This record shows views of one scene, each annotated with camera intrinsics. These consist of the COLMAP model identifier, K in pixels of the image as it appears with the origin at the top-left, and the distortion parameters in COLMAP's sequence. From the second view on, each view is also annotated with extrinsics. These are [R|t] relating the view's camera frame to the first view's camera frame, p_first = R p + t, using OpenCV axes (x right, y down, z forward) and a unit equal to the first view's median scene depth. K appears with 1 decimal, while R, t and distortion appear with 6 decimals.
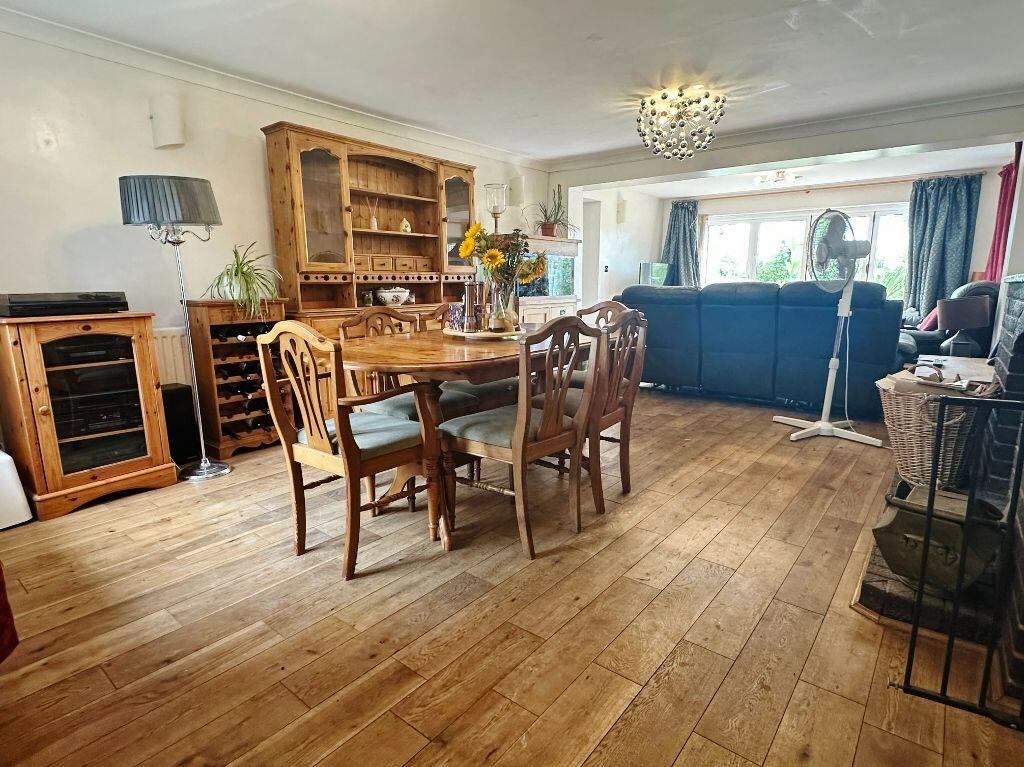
lens RADIAL K [[553.6, 0, 509.8], [0, 553.6, 391.3], [0, 0, 1]] dist [0.001397, -0.000338]
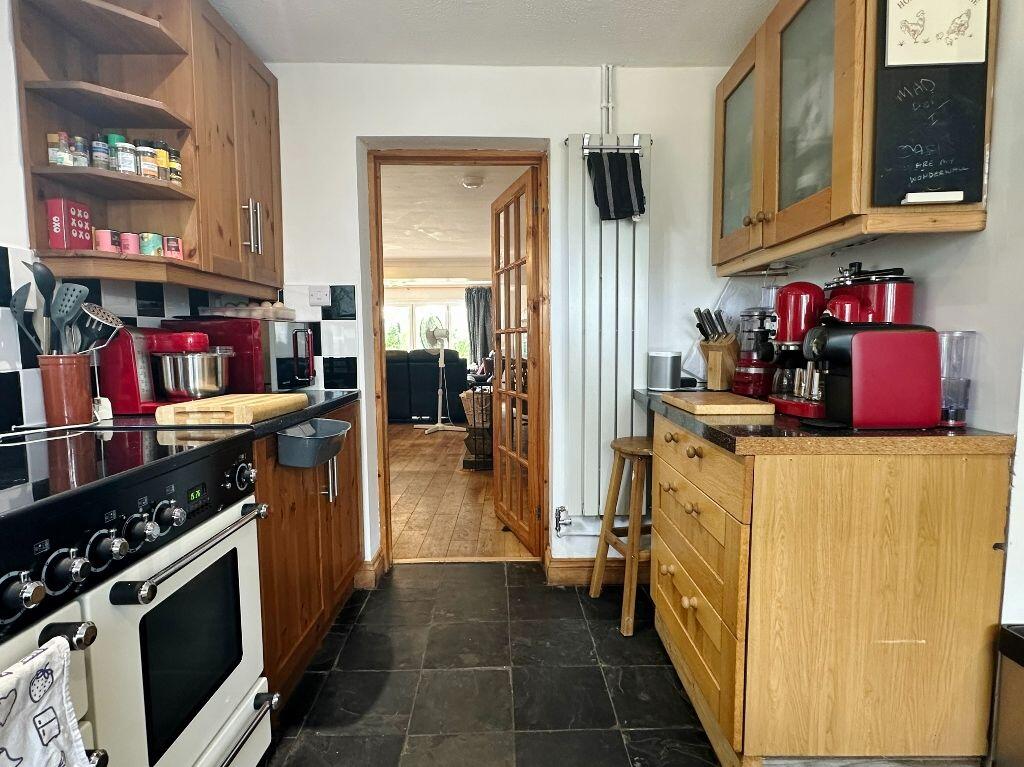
lens RADIAL K [[553.6, 0, 514.7], [0, 553.6, 385.9], [0, 0, 1]] dist [0.001397, -0.000338]
pose [[0.774651, -0.056531, 0.629857, -0.388089], [0.133377, 0.988197, -0.075345, 0.100033], [-0.618164, 0.142375, 0.773048, -0.592525]]
